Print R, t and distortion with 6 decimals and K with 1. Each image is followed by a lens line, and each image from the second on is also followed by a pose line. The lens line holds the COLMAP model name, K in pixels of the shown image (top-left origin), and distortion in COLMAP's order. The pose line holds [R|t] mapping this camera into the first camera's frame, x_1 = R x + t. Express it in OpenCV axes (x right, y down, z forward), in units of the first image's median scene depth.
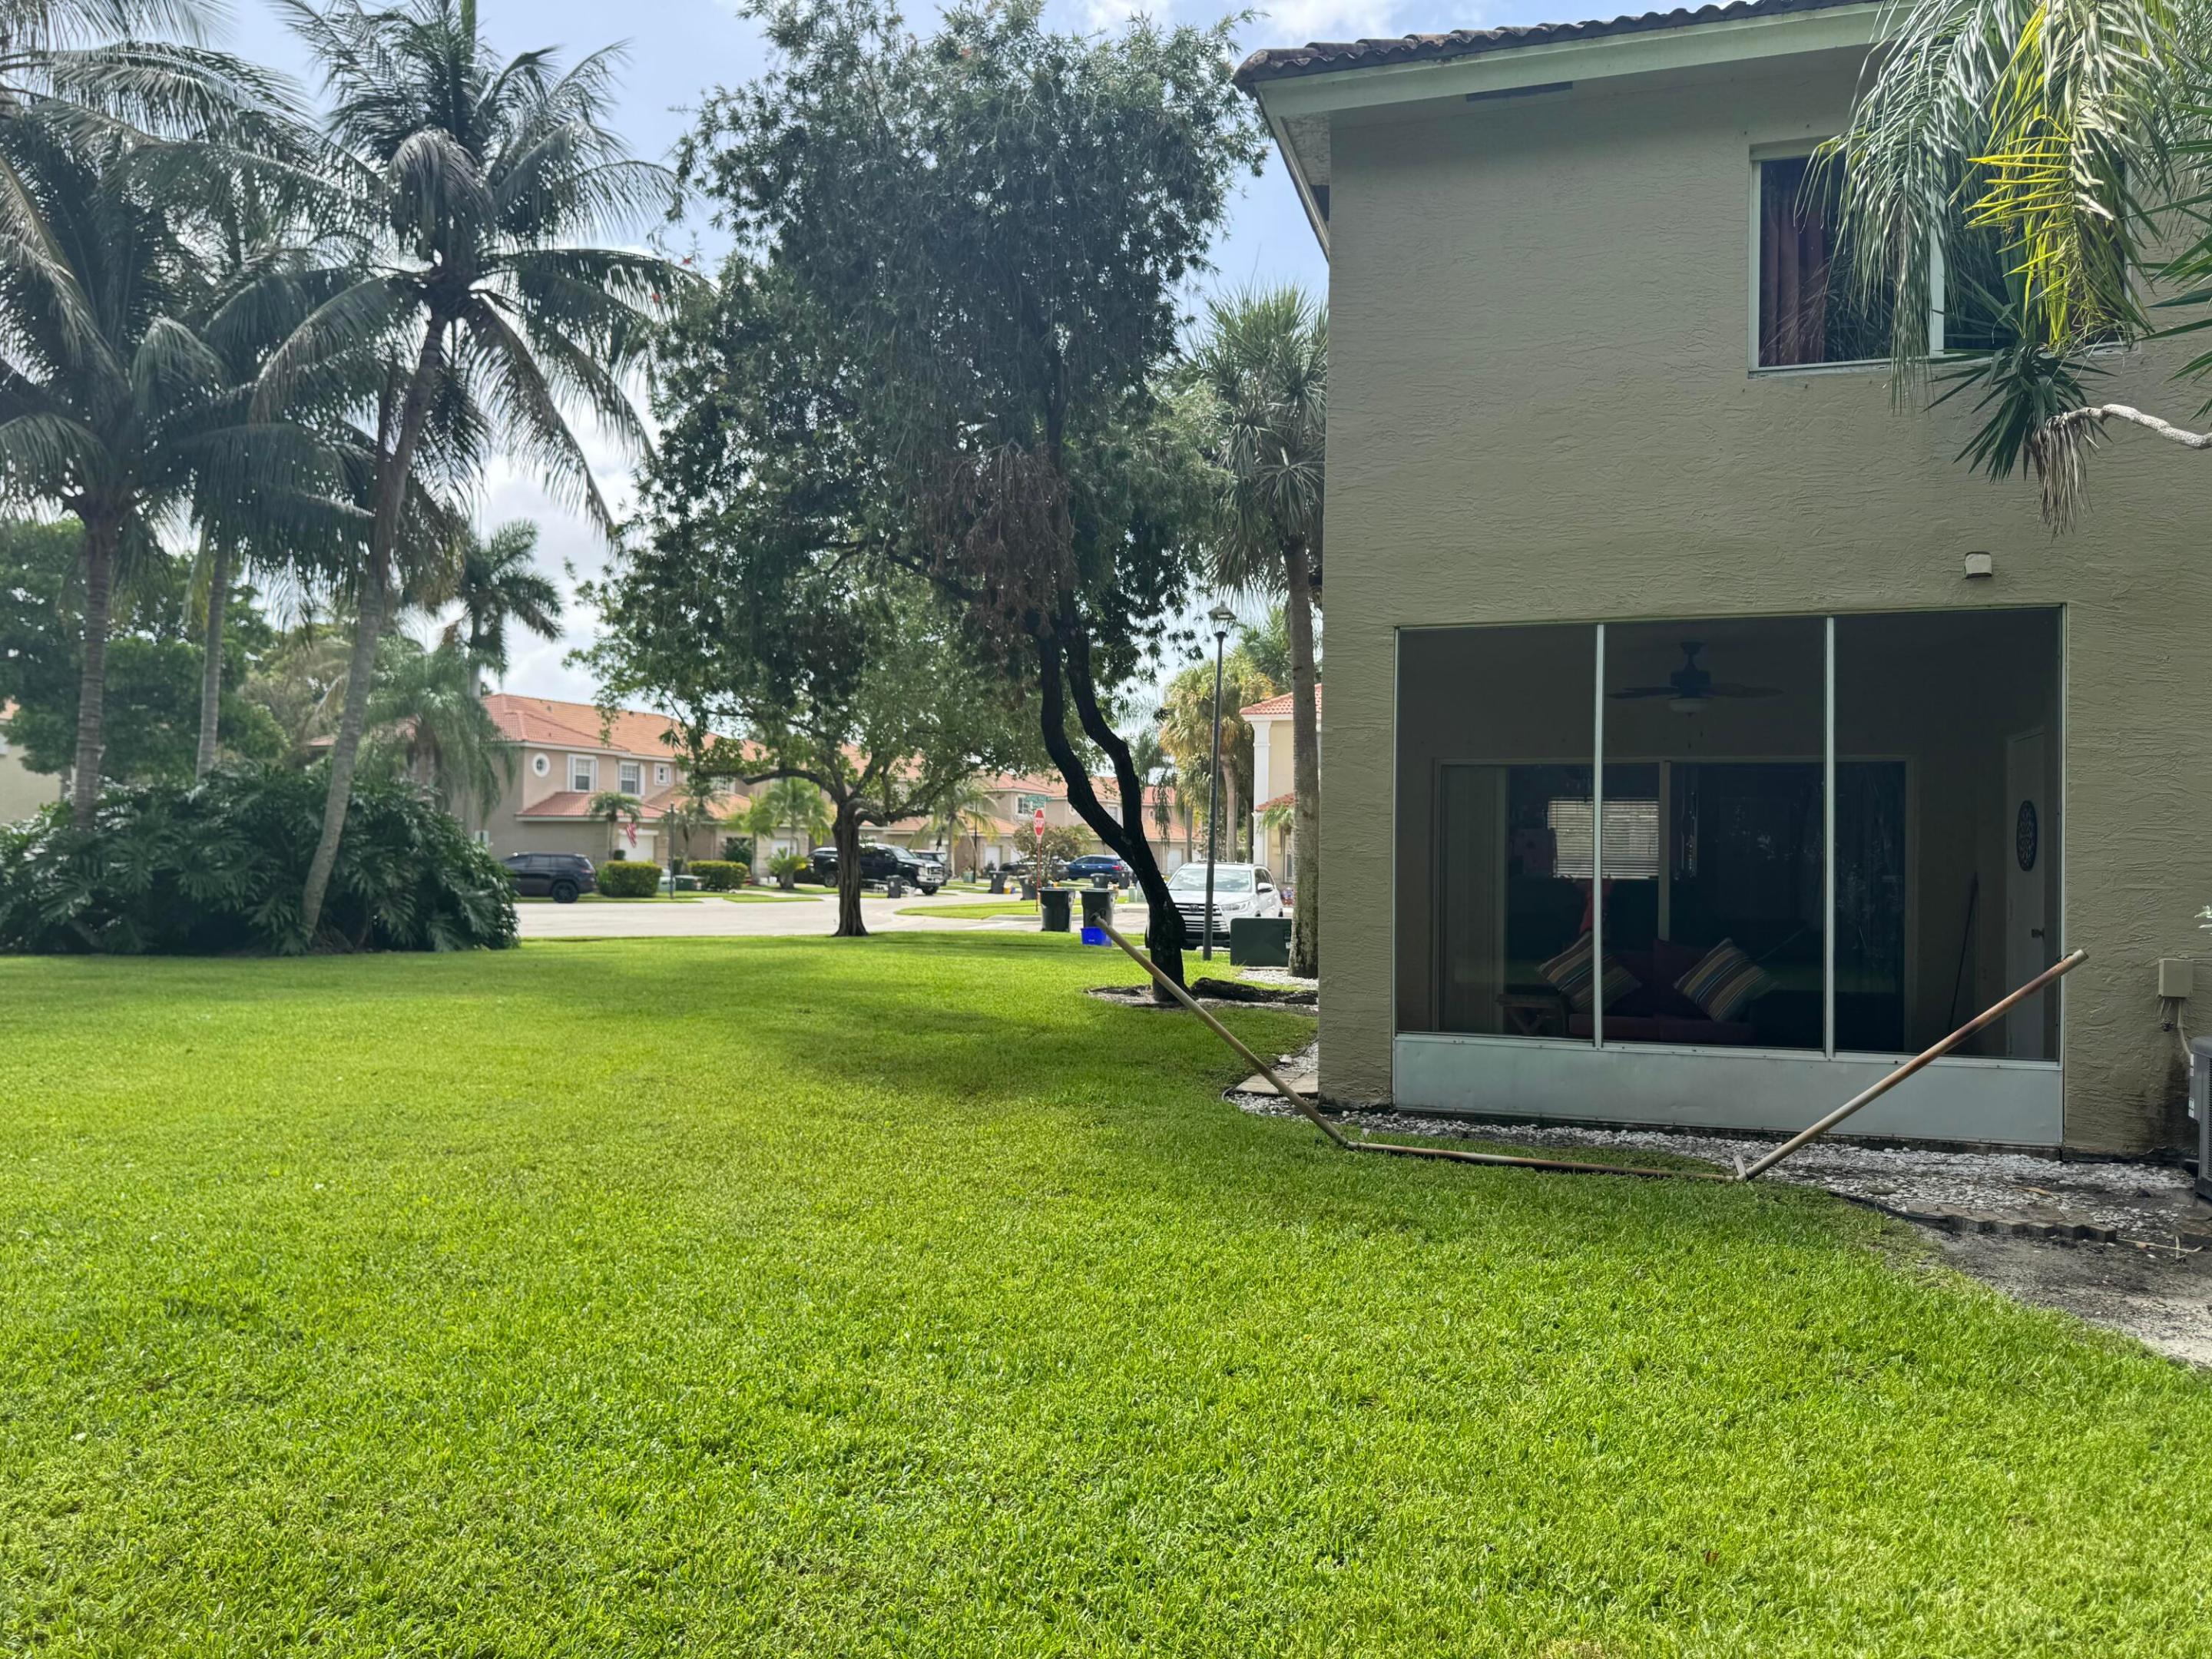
lens RADIAL K [[1549.0, 0, 1106.0], [0, 1549.0, 829.5], [0, 0, 1]] dist [0.093665, -0.149816]
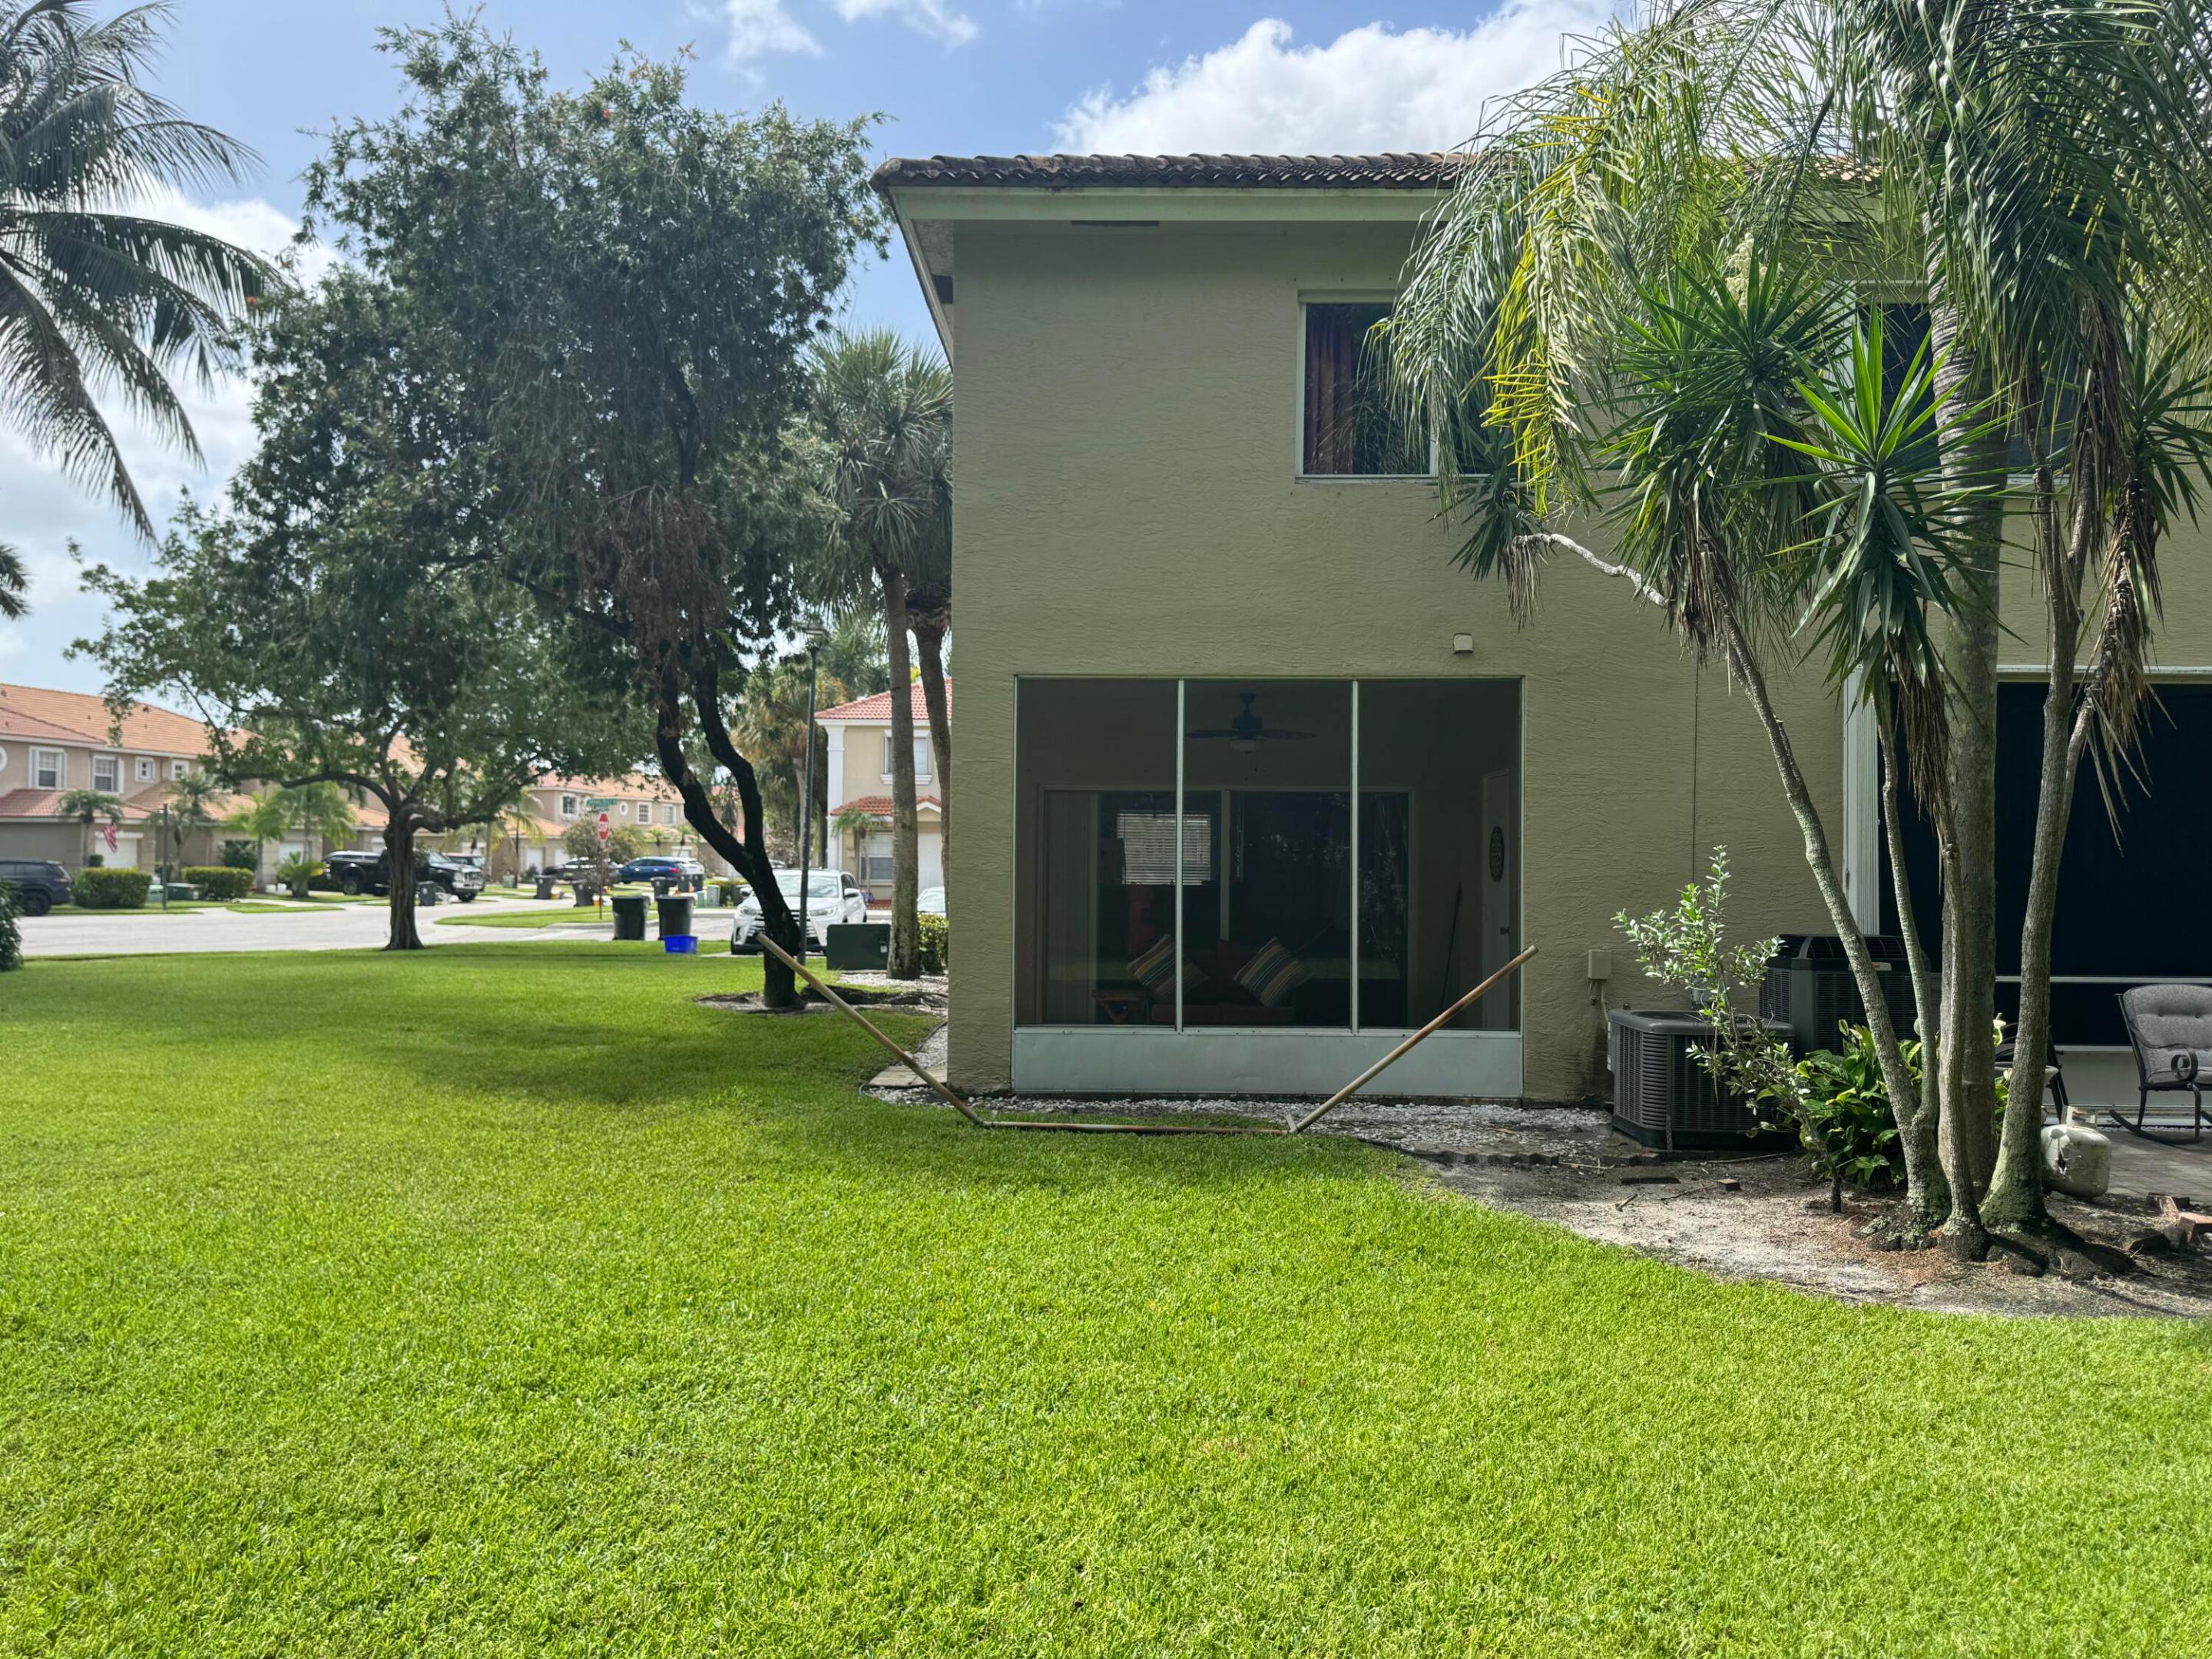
lens RADIAL K [[1526.6, 0, 1106.0], [0, 1526.6, 829.5], [0, 0, 1]] dist [0.107721, -0.136064]
pose [[0.960872, 0.002052, 0.276984, -0.059025], [-0.001704, 0.999997, -0.001495, -0.012898], [-0.276987, 0.000965, 0.960873, -0.101544]]
